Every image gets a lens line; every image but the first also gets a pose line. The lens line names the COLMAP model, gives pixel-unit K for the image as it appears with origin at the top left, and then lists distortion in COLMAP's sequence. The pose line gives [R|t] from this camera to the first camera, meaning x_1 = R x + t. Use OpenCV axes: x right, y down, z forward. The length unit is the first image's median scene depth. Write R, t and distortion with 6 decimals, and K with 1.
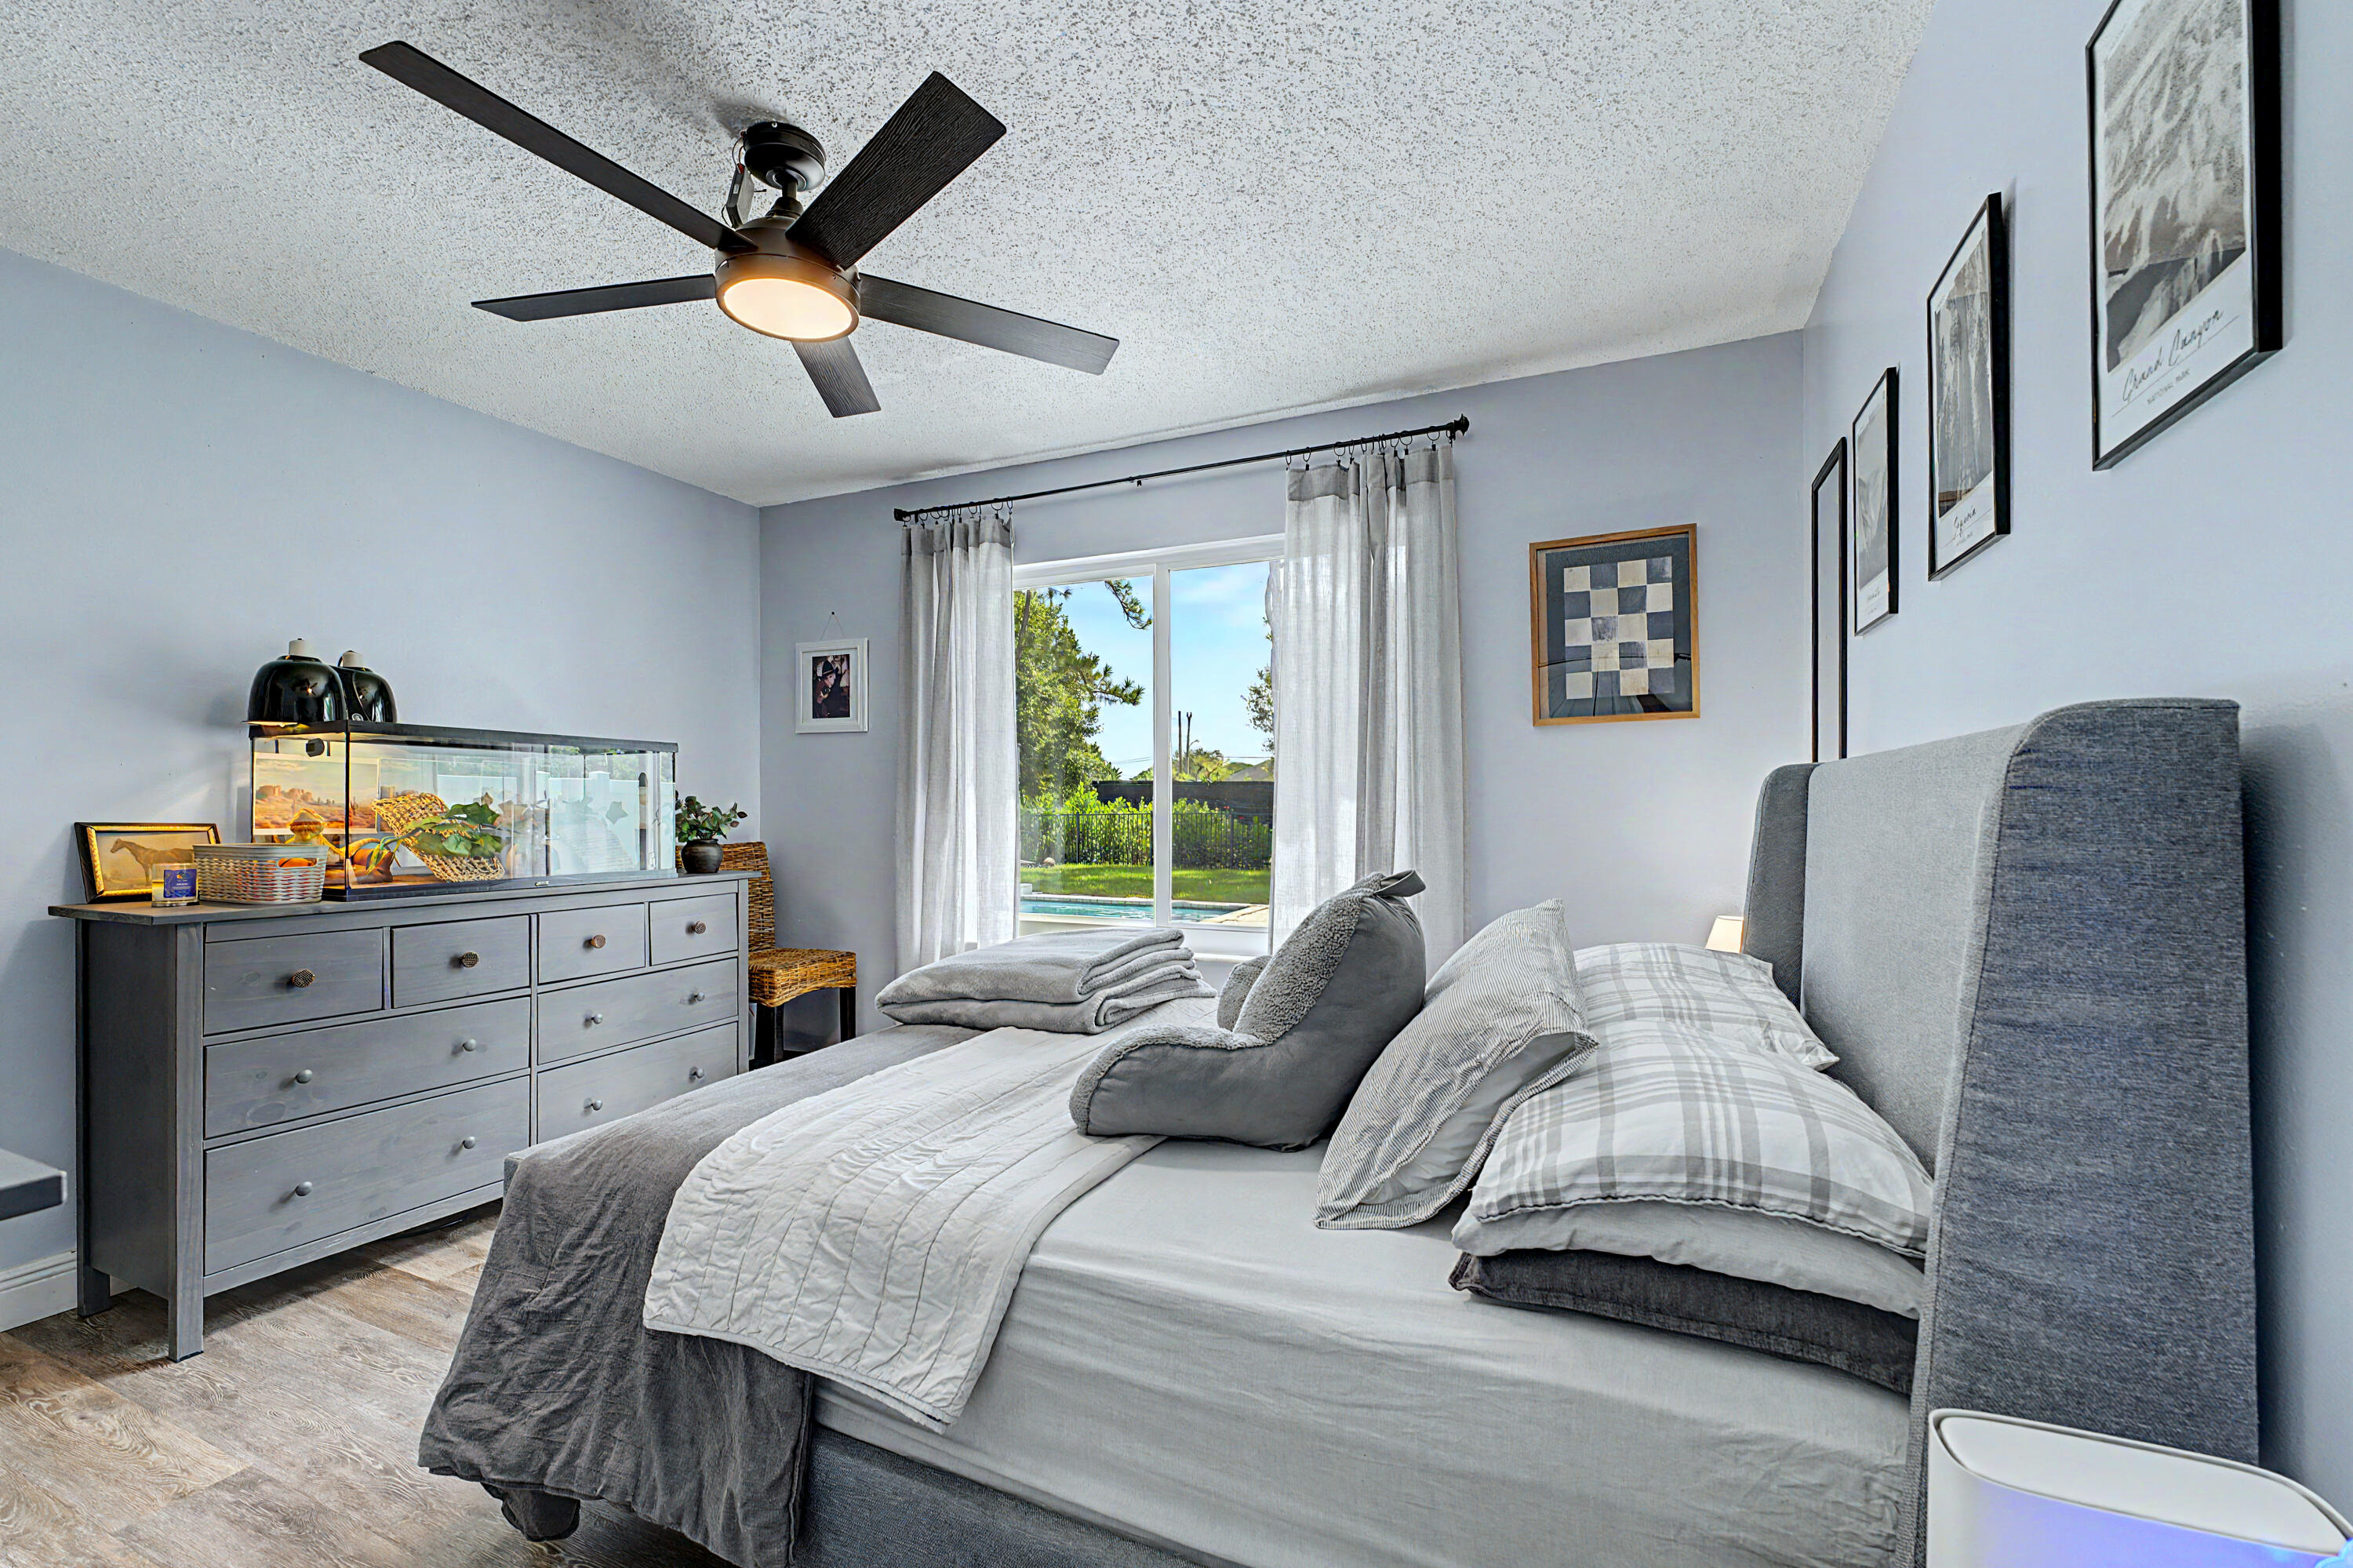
lens RADIAL K [[954.5, 0, 1145.2], [0, 954.5, 802.6], [0, 0, 1]] dist [0.001158, -0.000736]
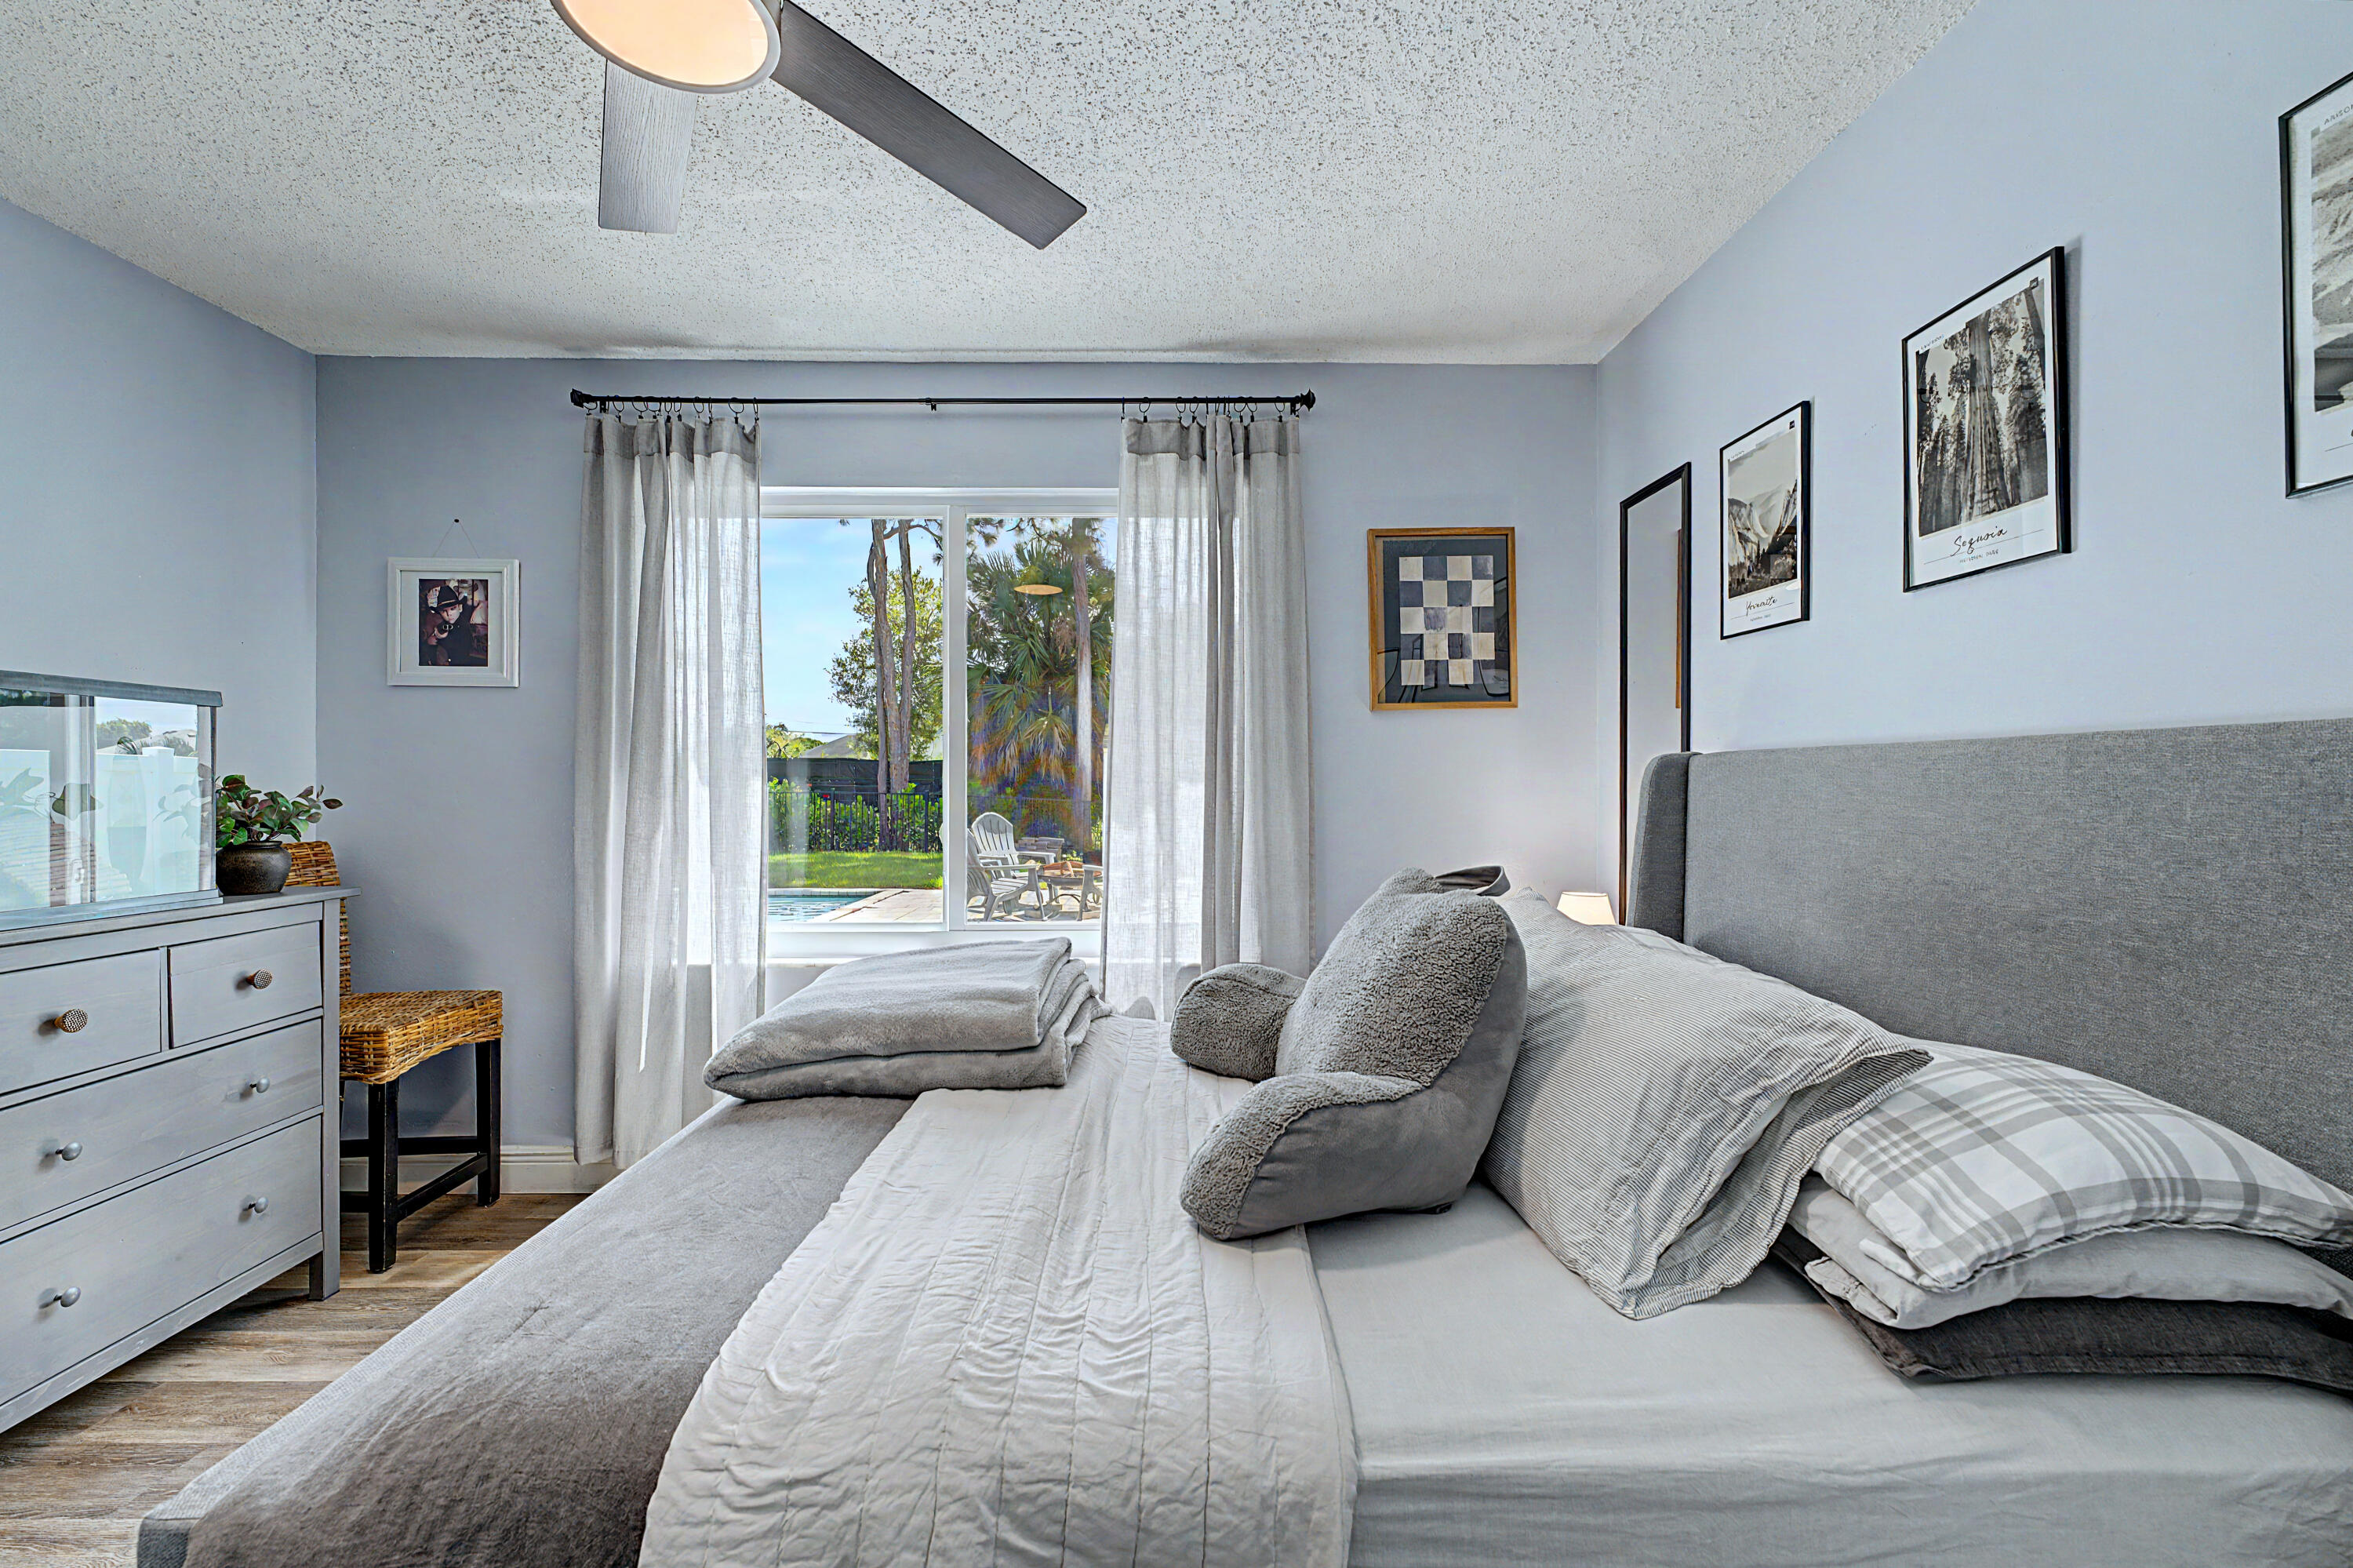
lens RADIAL K [[954.5, 0, 1175.6], [0, 954.5, 780.7], [0, 0, 1]] dist [0.001158, -0.000736]
pose [[0.904726, 0.002368, 0.425988, -0.211740], [-0.002114, 0.999997, -0.001069, -0.004466], [-0.425990, 0.000067, 0.904728, 0.176534]]
